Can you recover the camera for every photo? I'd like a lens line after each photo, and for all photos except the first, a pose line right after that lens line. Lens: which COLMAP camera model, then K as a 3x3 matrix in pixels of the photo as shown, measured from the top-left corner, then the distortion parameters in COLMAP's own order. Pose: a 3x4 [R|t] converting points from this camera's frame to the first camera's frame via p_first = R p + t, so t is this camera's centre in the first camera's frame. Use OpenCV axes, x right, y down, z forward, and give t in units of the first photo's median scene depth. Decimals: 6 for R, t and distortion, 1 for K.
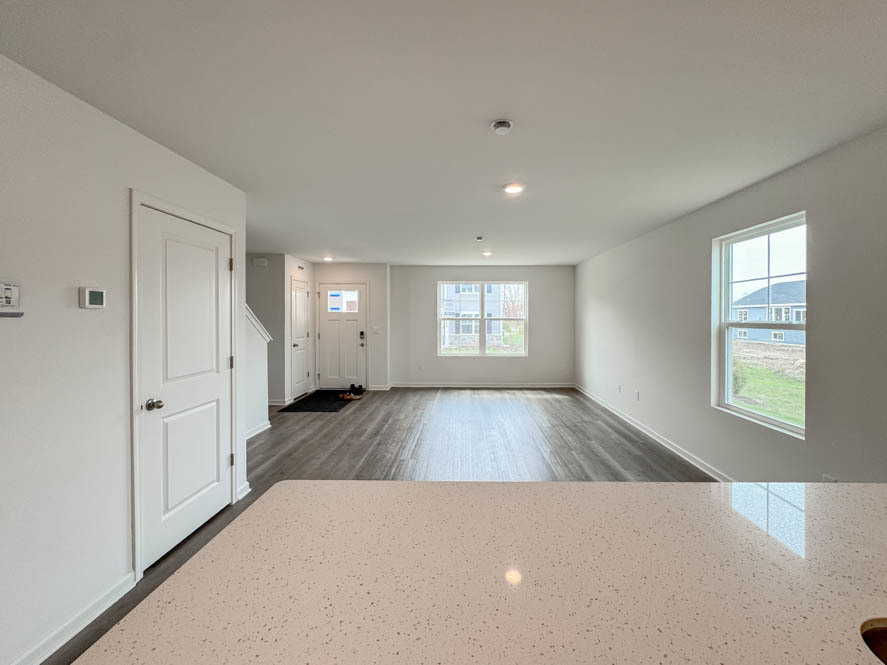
lens RADIAL K [[371.4, 0, 445.6], [0, 371.4, 323.2], [0, 0, 1]] dist [0.002853, 0.000407]
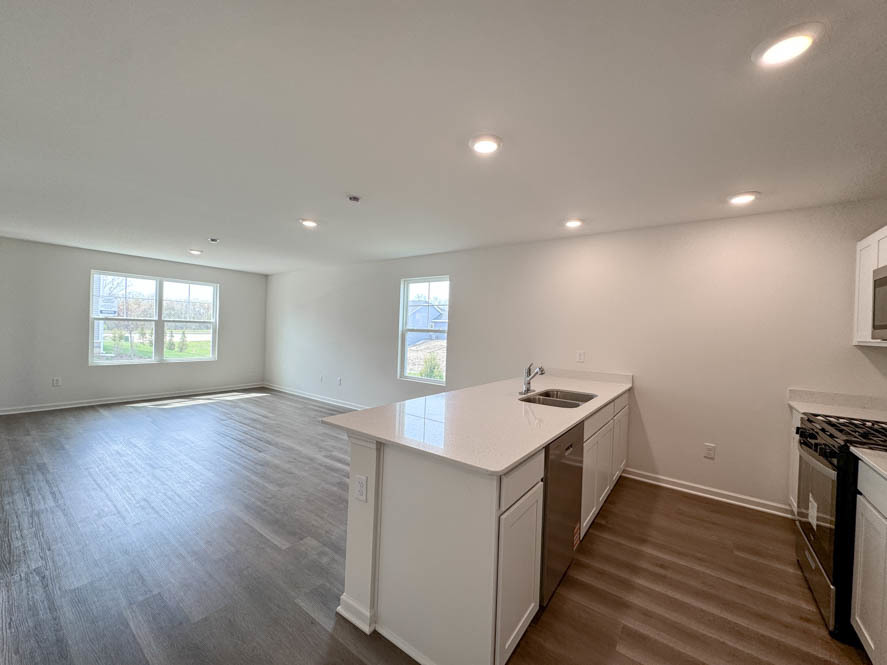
lens RADIAL K [[371.4, 0, 445.6], [0, 371.4, 323.2], [0, 0, 1]] dist [0.002853, 0.000407]
pose [[0.568247, 0.031781, 0.822244, -0.279880], [-0.018079, 0.999495, -0.026138, 0.007249], [-0.822660, -0.000012, 0.568534, -0.064283]]
